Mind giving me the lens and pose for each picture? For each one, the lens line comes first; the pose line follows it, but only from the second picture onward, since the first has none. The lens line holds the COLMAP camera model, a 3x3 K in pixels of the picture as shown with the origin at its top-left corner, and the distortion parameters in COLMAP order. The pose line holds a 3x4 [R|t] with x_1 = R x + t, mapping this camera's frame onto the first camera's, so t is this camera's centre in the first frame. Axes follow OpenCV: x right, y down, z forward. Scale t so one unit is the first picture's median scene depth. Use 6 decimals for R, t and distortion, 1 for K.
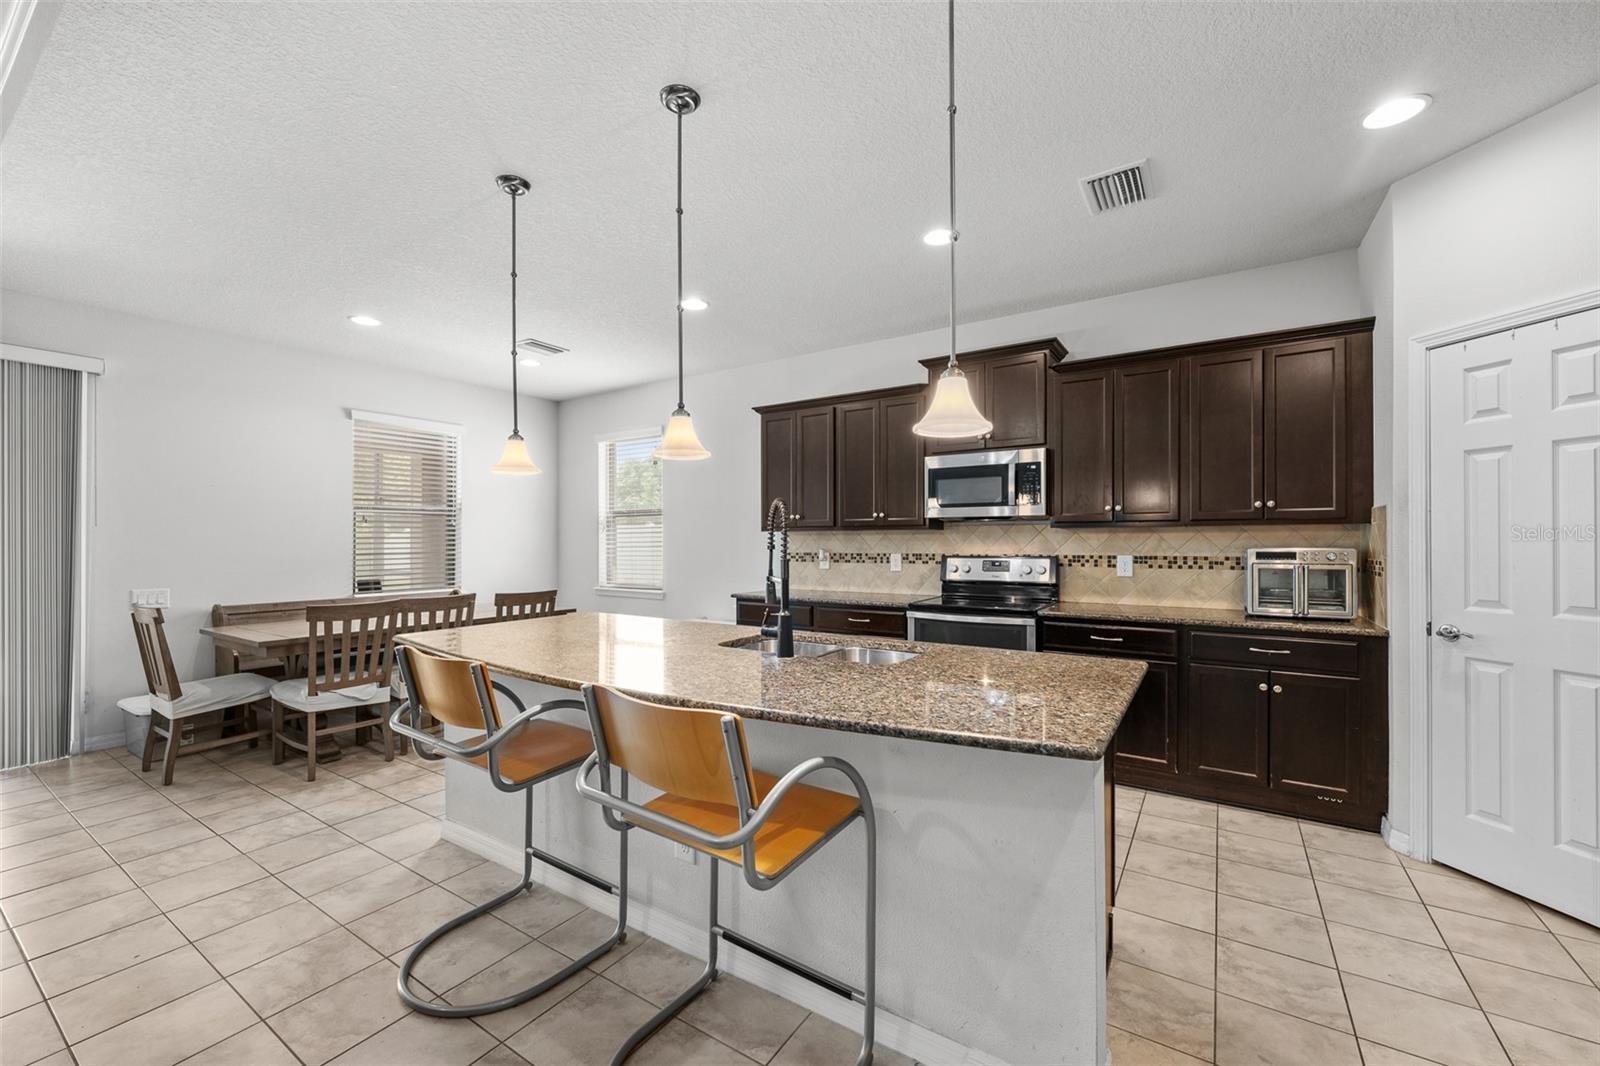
lens RADIAL K [[644.3, 0, 809.6], [0, 644.3, 540.2], [0, 0, 1]] dist [-0.002210, 0.000724]
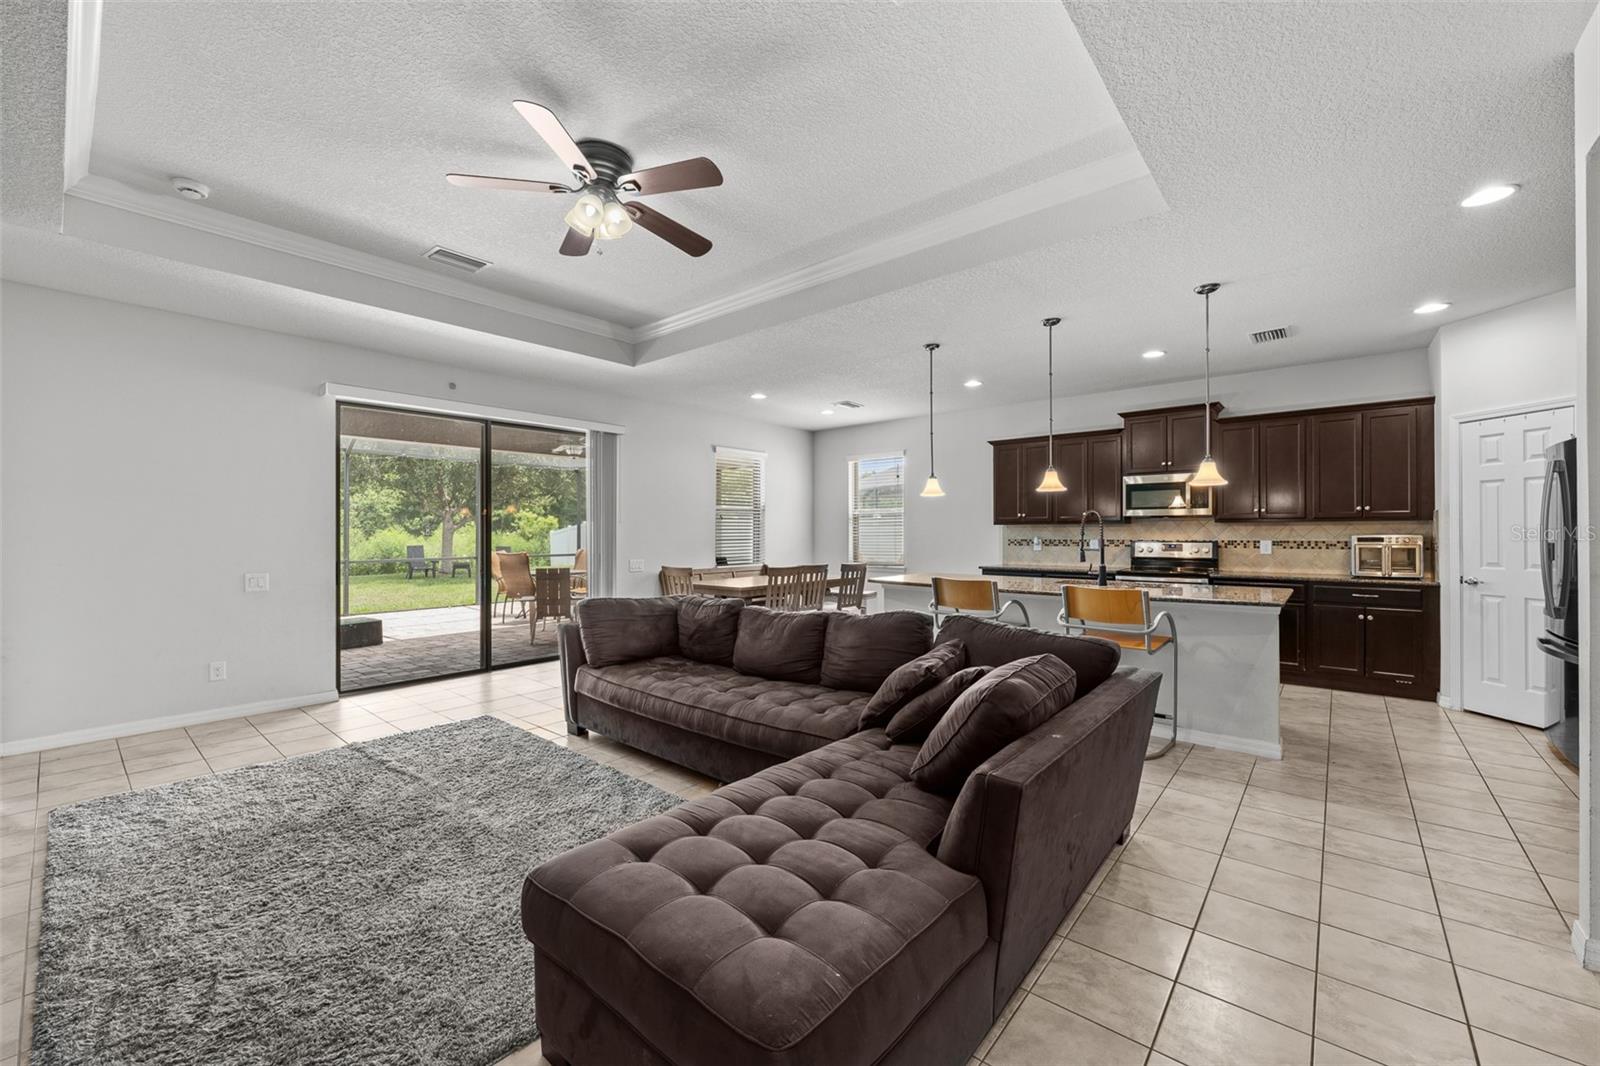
lens RADIAL K [[644.3, 0, 799.7], [0, 644.3, 531.0], [0, 0, 1]] dist [-0.002210, 0.000724]
pose [[0.991476, 0.000178, -0.130289, -0.423288], [-0.000446, 0.999998, -0.002032, 0.004724], [0.130288, 0.002072, 0.991474, -0.684177]]
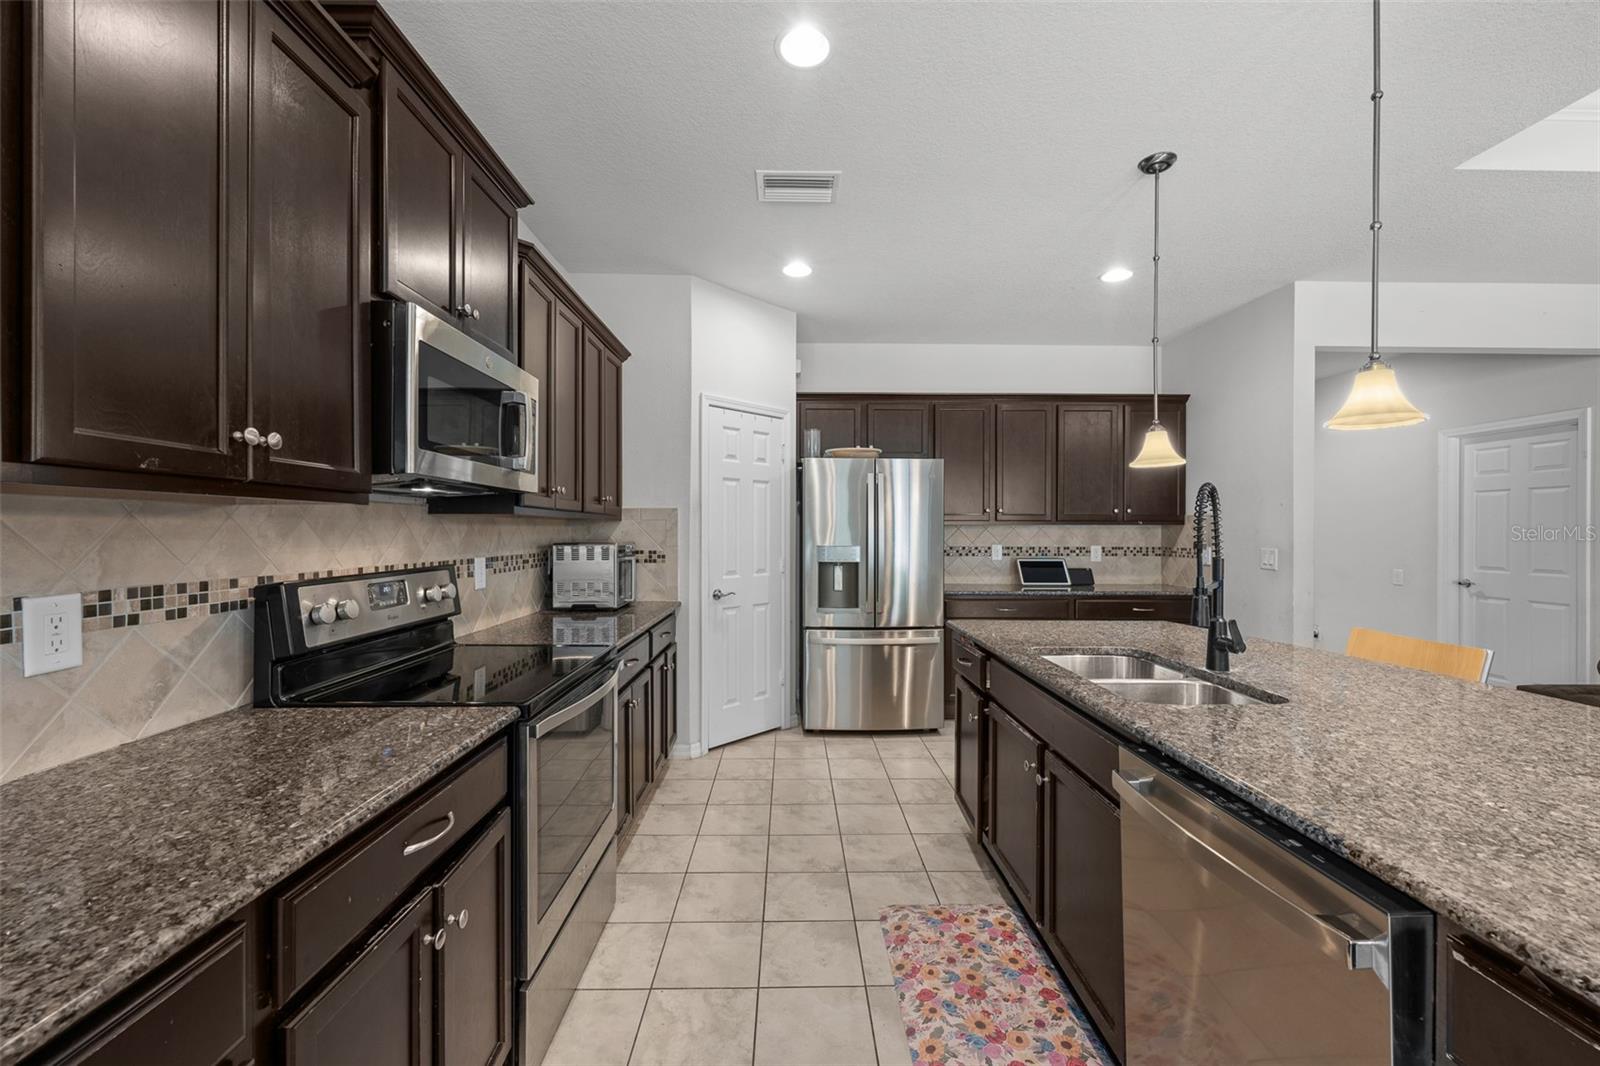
lens RADIAL K [[644.3, 0, 807.2], [0, 644.3, 530.3], [0, 0, 1]] dist [-0.002210, 0.000724]
pose [[-0.567094, 0.004187, 0.823643, -0.262762], [0.001579, 0.999991, -0.003996, -0.001808], [-0.823652, -0.000965, -0.567095, 1.114194]]
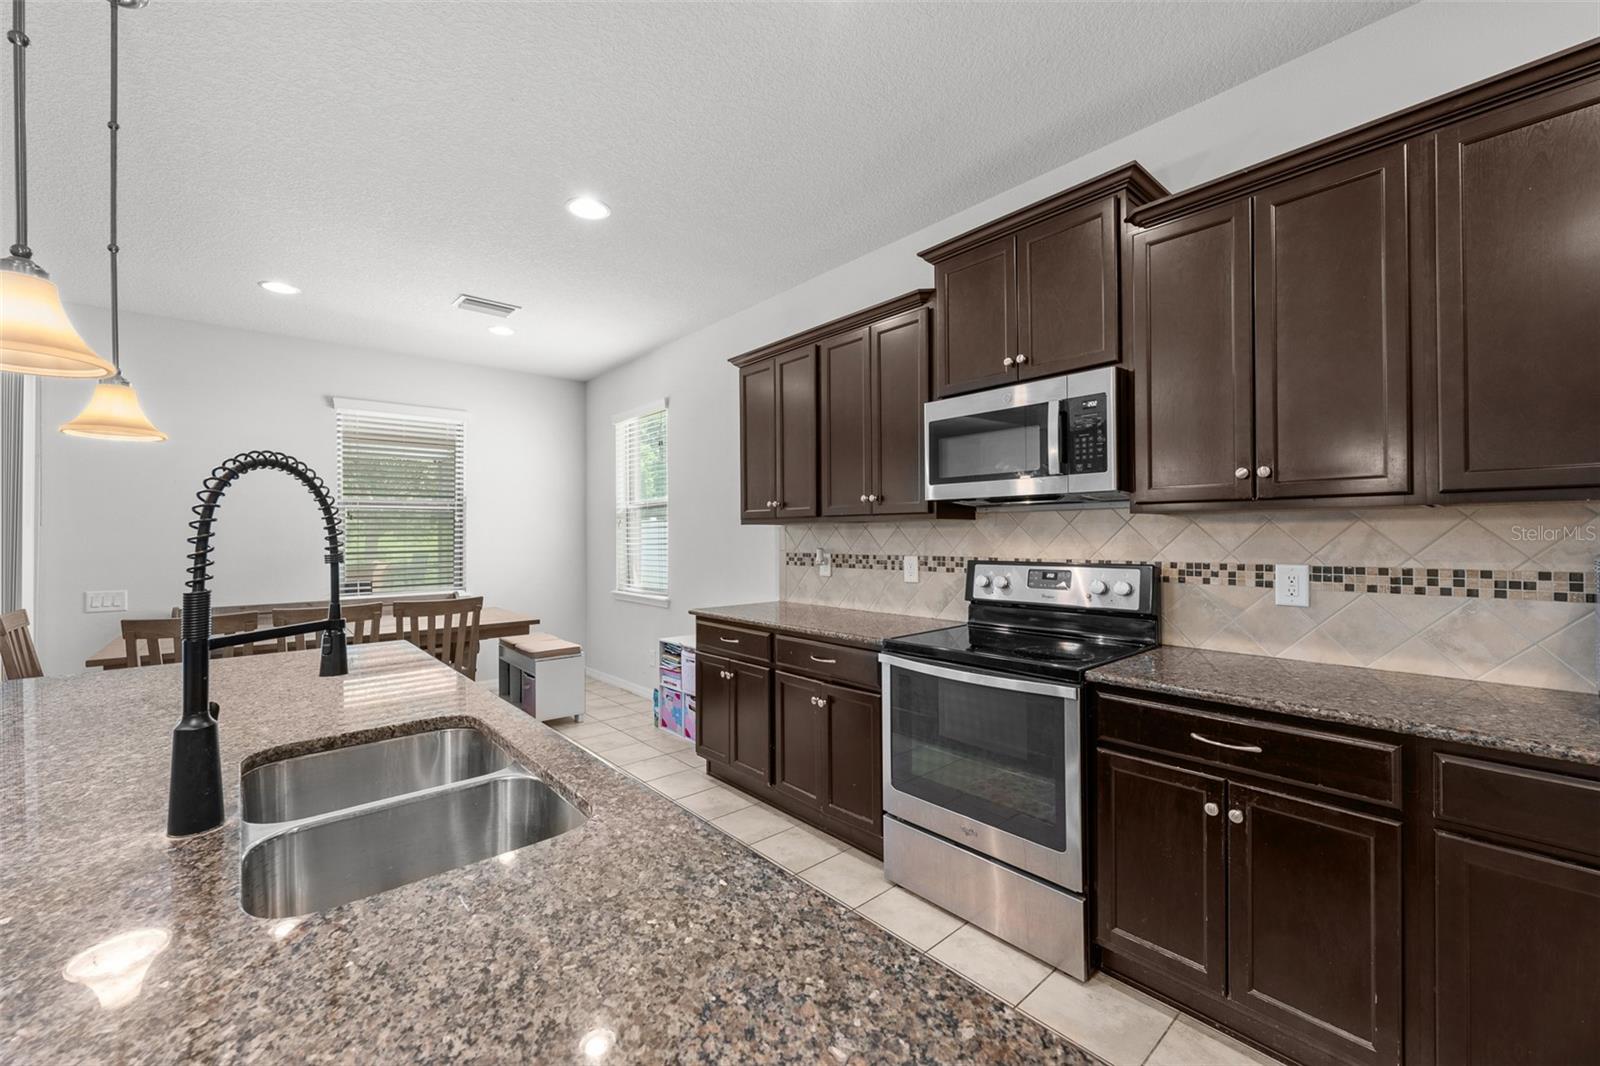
lens RADIAL K [[644.3, 0, 801.1], [0, 644.3, 531.5], [0, 0, 1]] dist [-0.002210, 0.000724]
pose [[0.962435, -0.006274, -0.271438, 0.253211], [0.005579, 0.999979, -0.003334, -0.003883], [0.271453, 0.001695, 0.962450, 0.398562]]
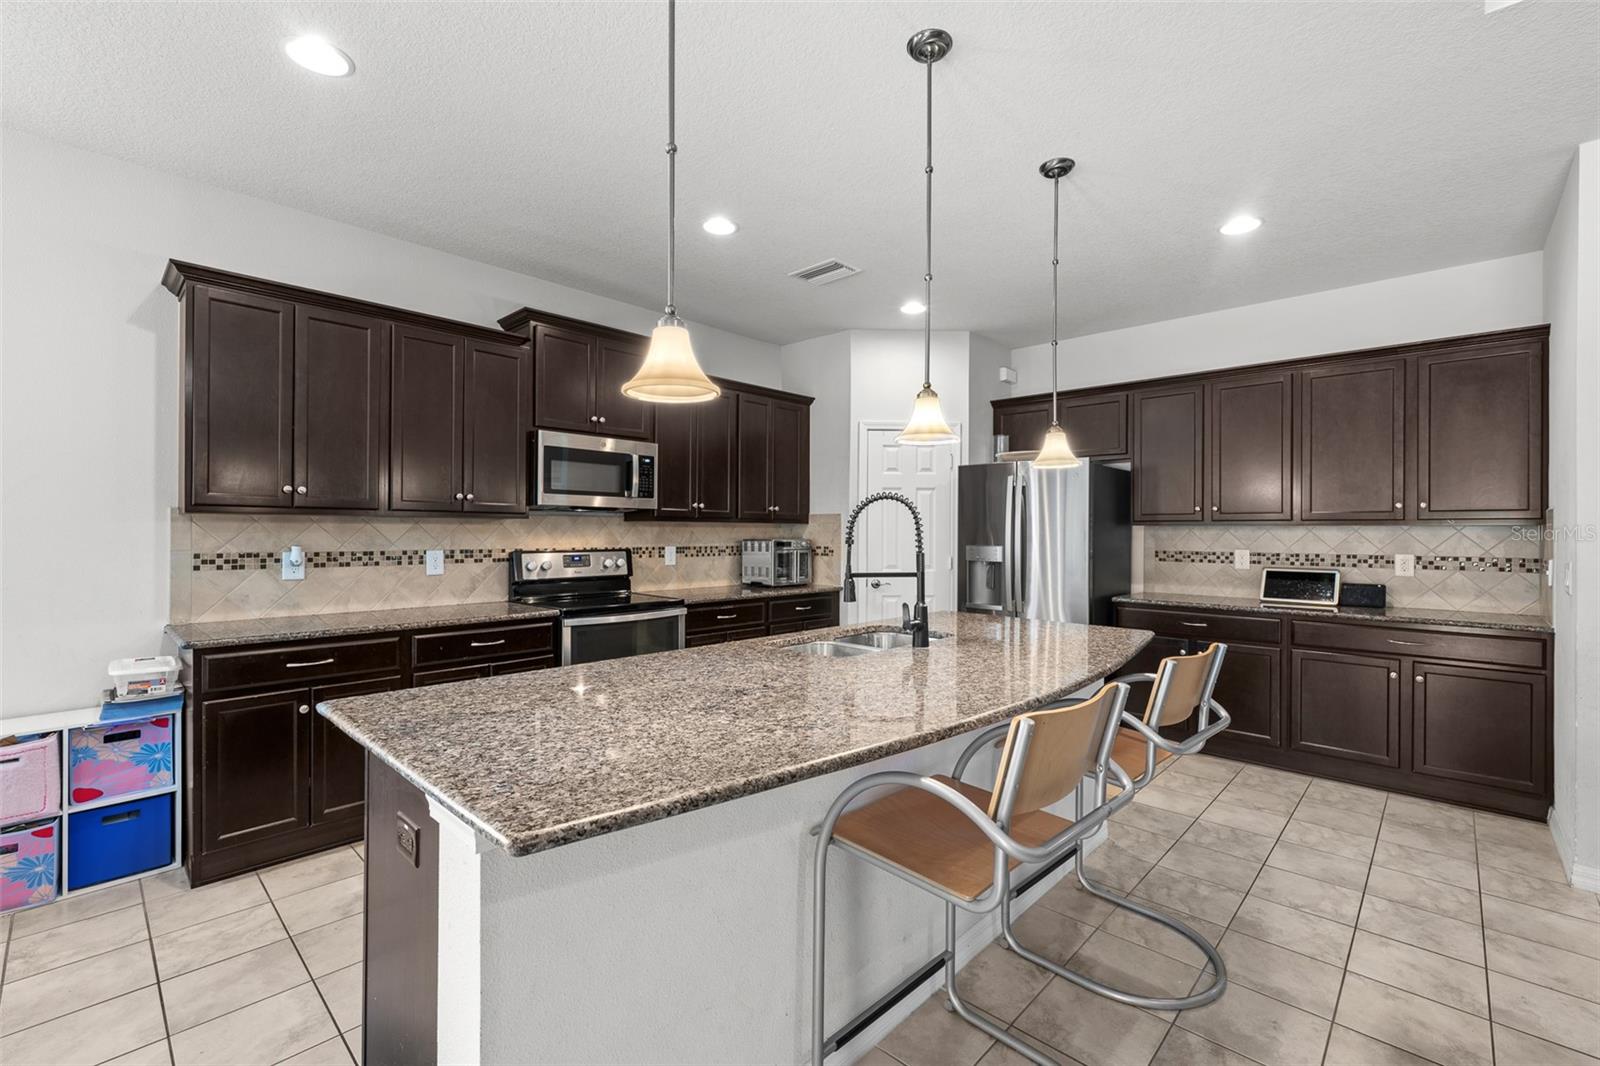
lens RADIAL K [[693.7, 0, 793.4], [0, 693.7, 523.2], [0, 0, 1]] dist [-0.001241, 0.001033]
pose [[0.179982, 0.016647, 0.983529, -0.681510], [-0.005494, 0.999858, -0.015918, 0.000923], [-0.983655, -0.002538, 0.180048, 0.575092]]
